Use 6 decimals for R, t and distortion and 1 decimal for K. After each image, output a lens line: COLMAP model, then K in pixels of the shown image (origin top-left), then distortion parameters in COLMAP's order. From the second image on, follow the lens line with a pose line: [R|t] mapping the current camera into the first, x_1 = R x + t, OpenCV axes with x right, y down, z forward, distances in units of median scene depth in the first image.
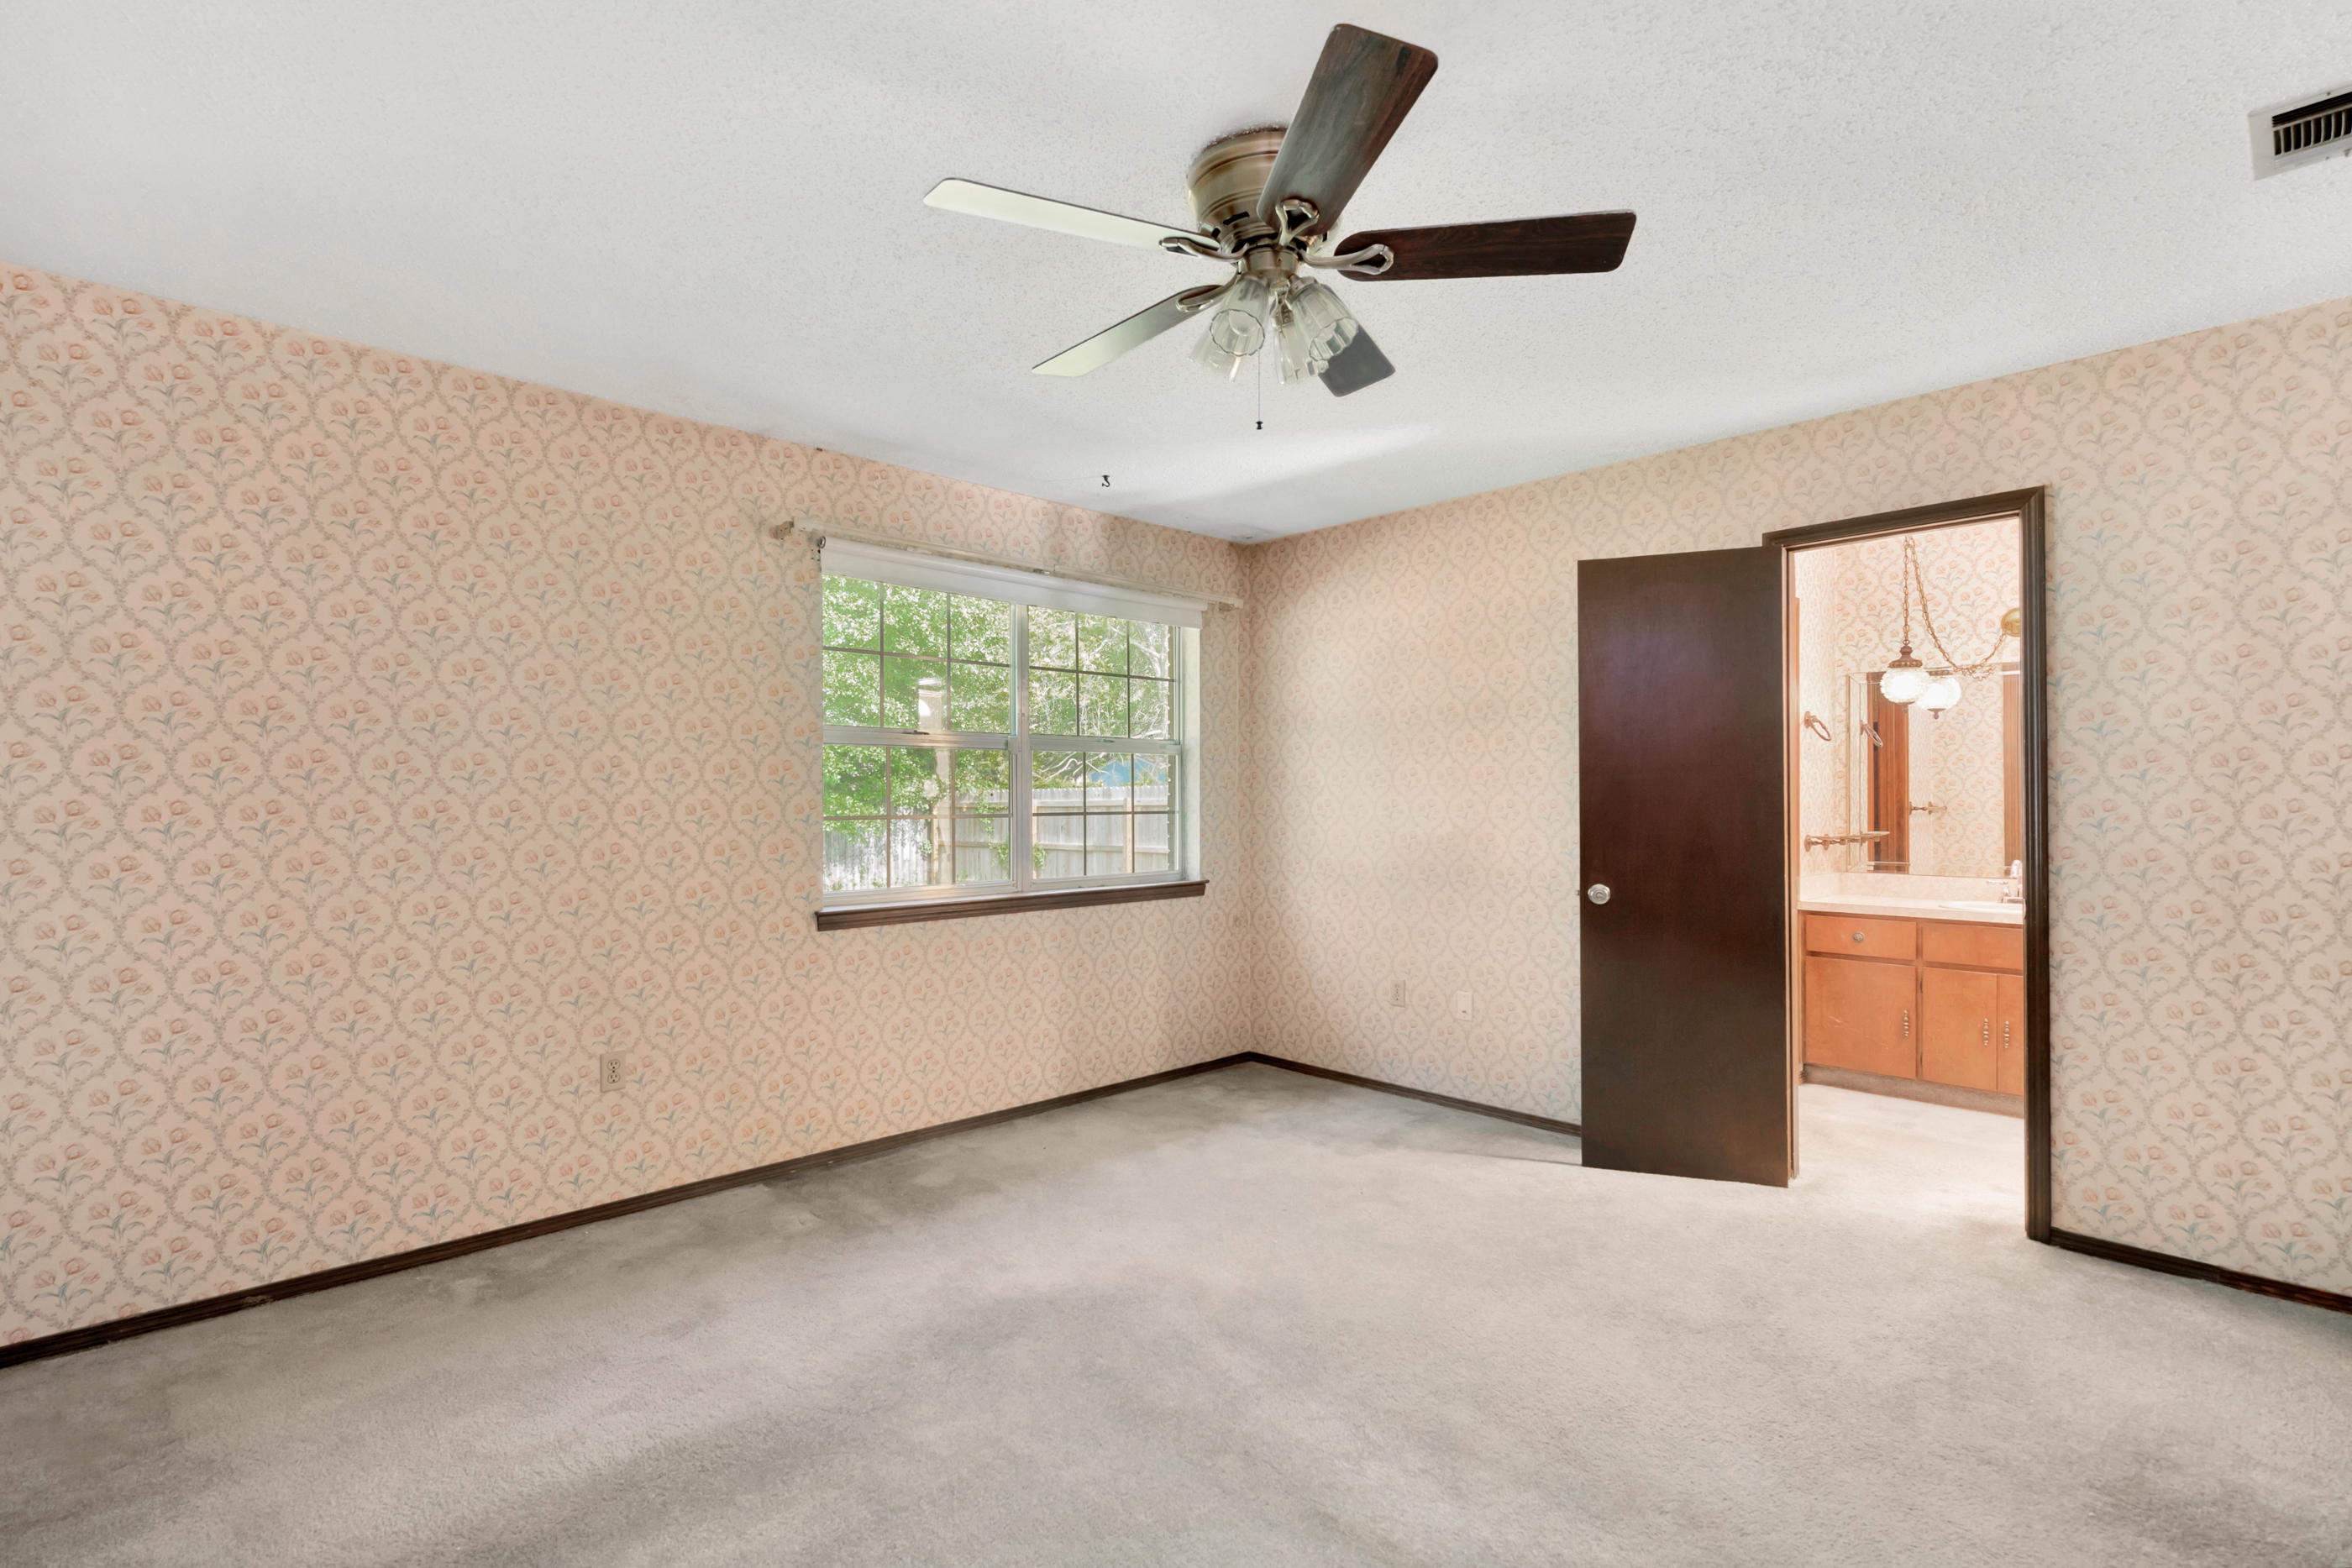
lens RADIAL K [[1109.5, 0, 1190.6], [0, 1109.5, 789.1], [0, 0, 1]] dist [0.007360, -0.005690]
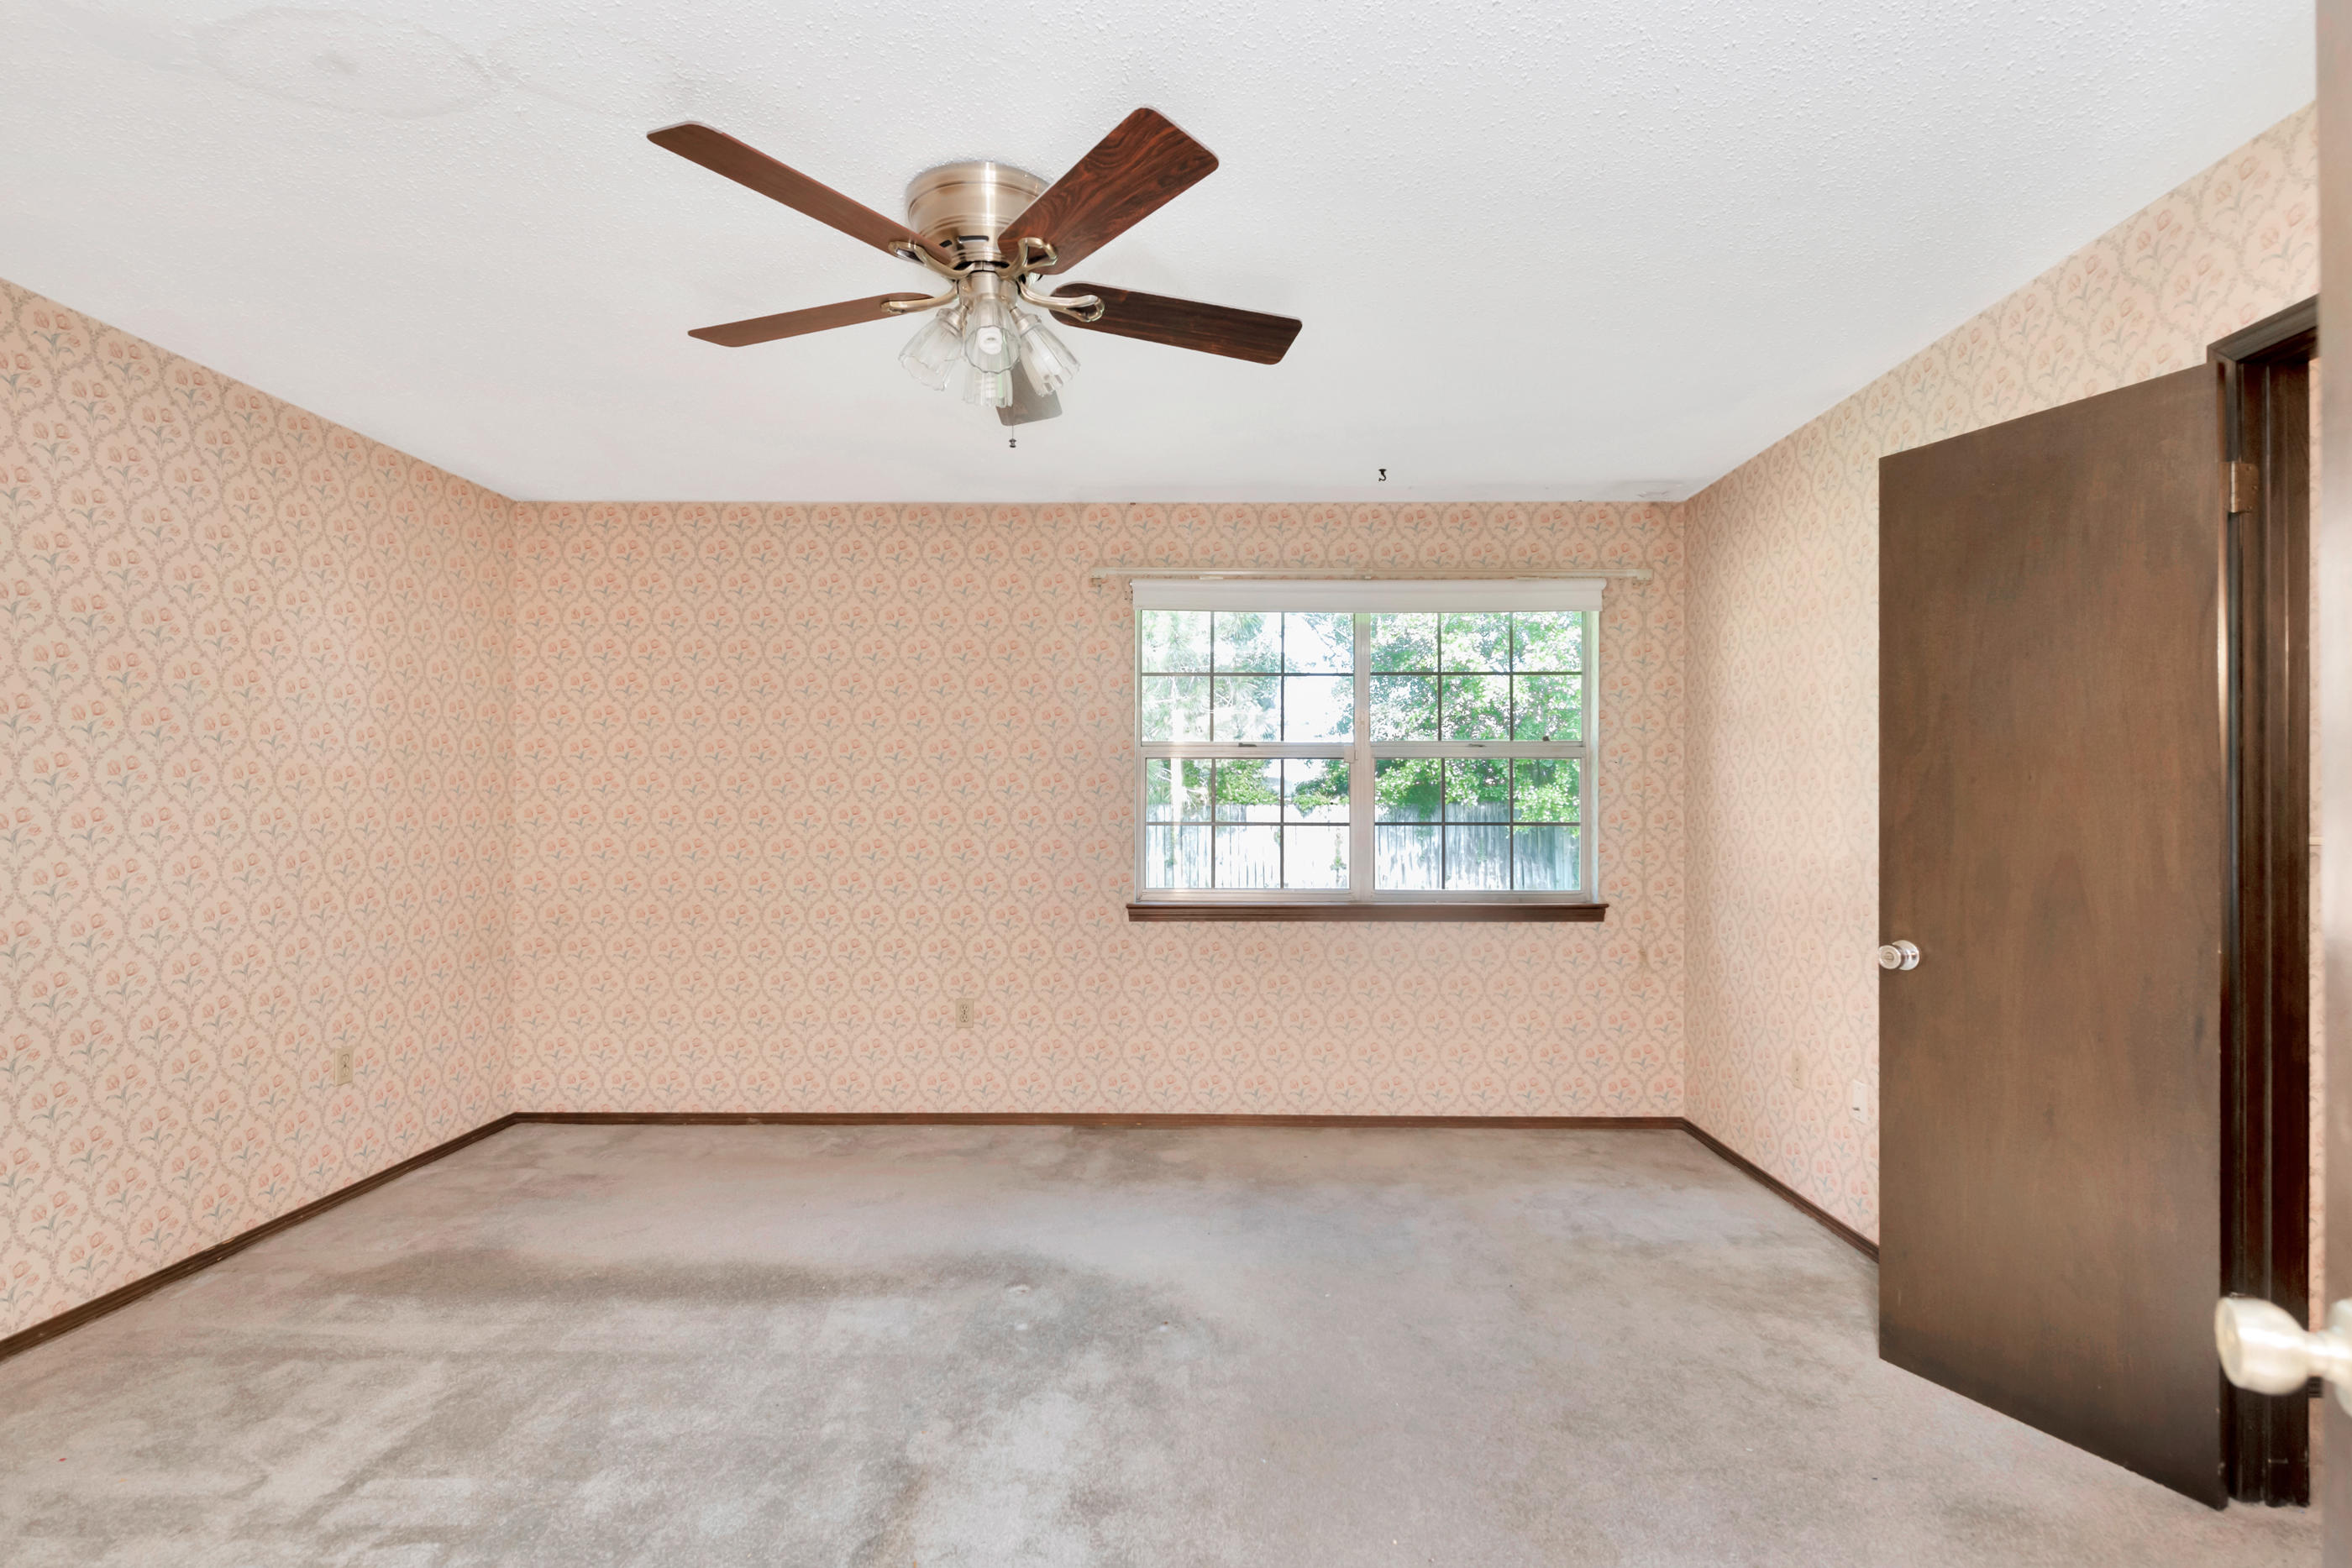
lens RADIAL K [[1109.5, 0, 1192.6], [0, 1109.5, 790.8], [0, 0, 1]] dist [0.007360, -0.005690]
pose [[0.711916, -0.005905, -0.702240, 0.532891], [0.001289, 0.999974, -0.007102, 0.000839], [0.702263, 0.004151, 0.711905, 0.228922]]
